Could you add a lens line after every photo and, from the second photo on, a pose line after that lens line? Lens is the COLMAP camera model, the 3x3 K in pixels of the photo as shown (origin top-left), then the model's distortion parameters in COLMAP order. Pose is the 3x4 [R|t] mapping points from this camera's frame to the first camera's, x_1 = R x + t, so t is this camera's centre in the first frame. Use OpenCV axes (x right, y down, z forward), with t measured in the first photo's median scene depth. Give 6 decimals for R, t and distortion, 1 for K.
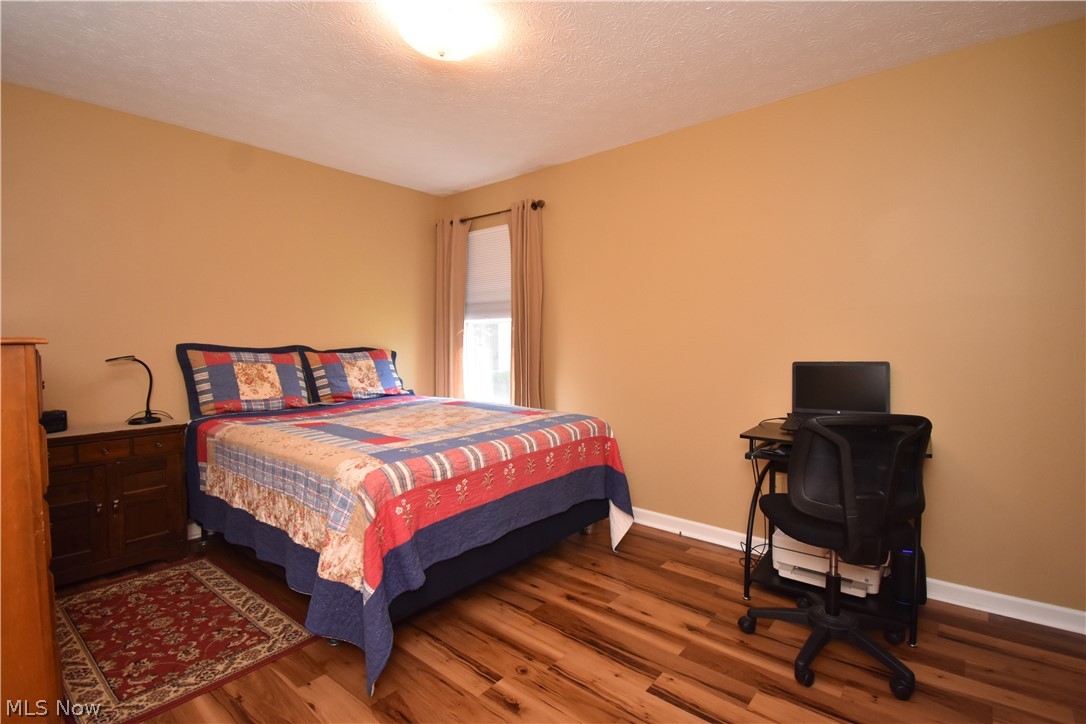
lens RADIAL K [[510.2, 0, 543.0], [0, 510.2, 362.0], [0, 0, 1]] dist [-0.011144, -0.000318]
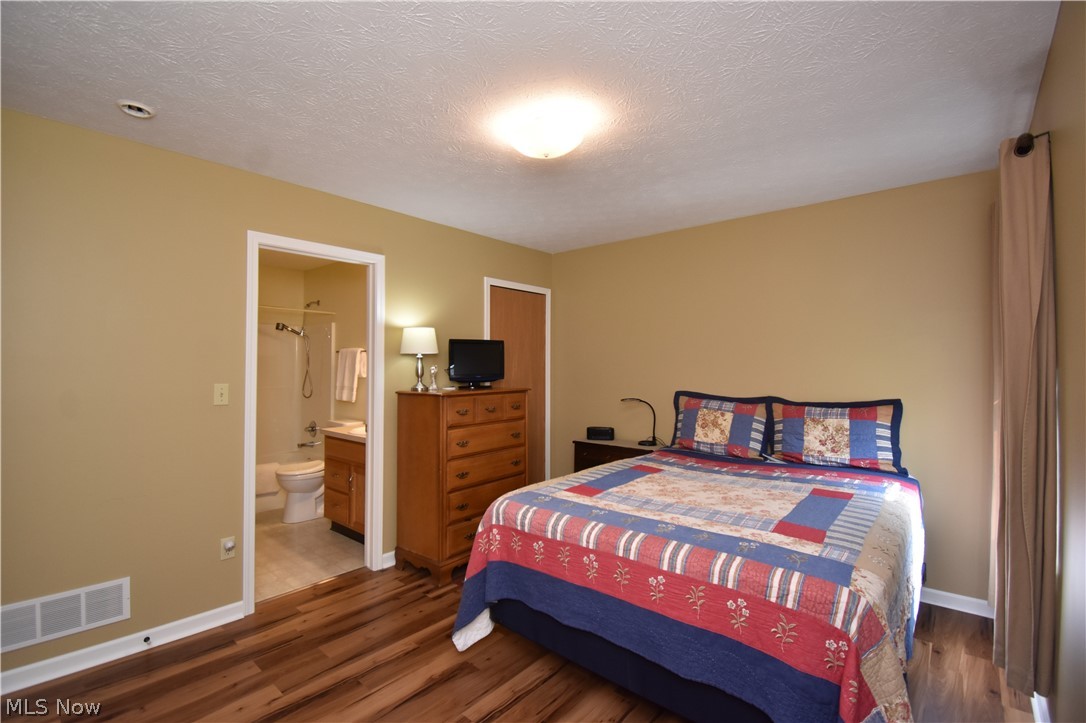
lens RADIAL K [[492.1, 0, 547.2], [0, 492.1, 366.2], [0, 0, 1]] dist [-0.002278, -0.000112]
pose [[-0.030855, 0.002624, -0.999520, 0.567540], [-0.042368, 0.999094, 0.003930, -0.088861], [0.998626, 0.042469, -0.030716, 0.683417]]
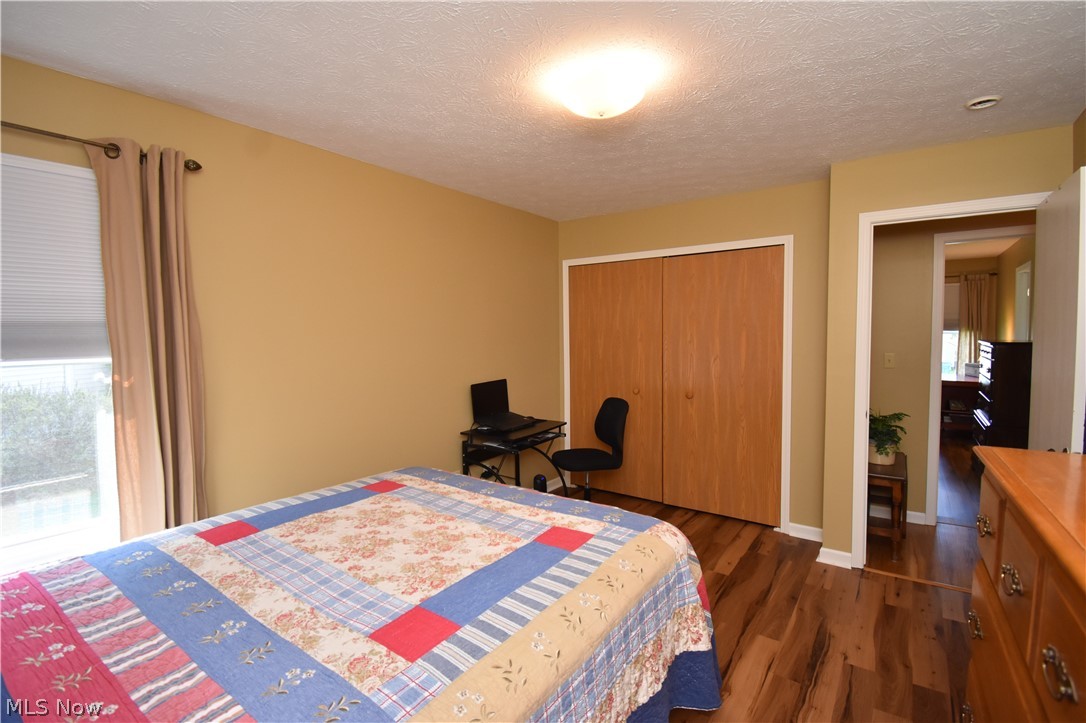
lens RADIAL K [[492.1, 0, 547.2], [0, 492.1, 366.2], [0, 0, 1]] dist [-0.002278, -0.000112]
pose [[-0.054430, -0.061575, 0.996617, -0.744834], [0.048175, 0.996773, 0.064215, -0.113344], [-0.997355, 0.051508, -0.051288, 0.763327]]
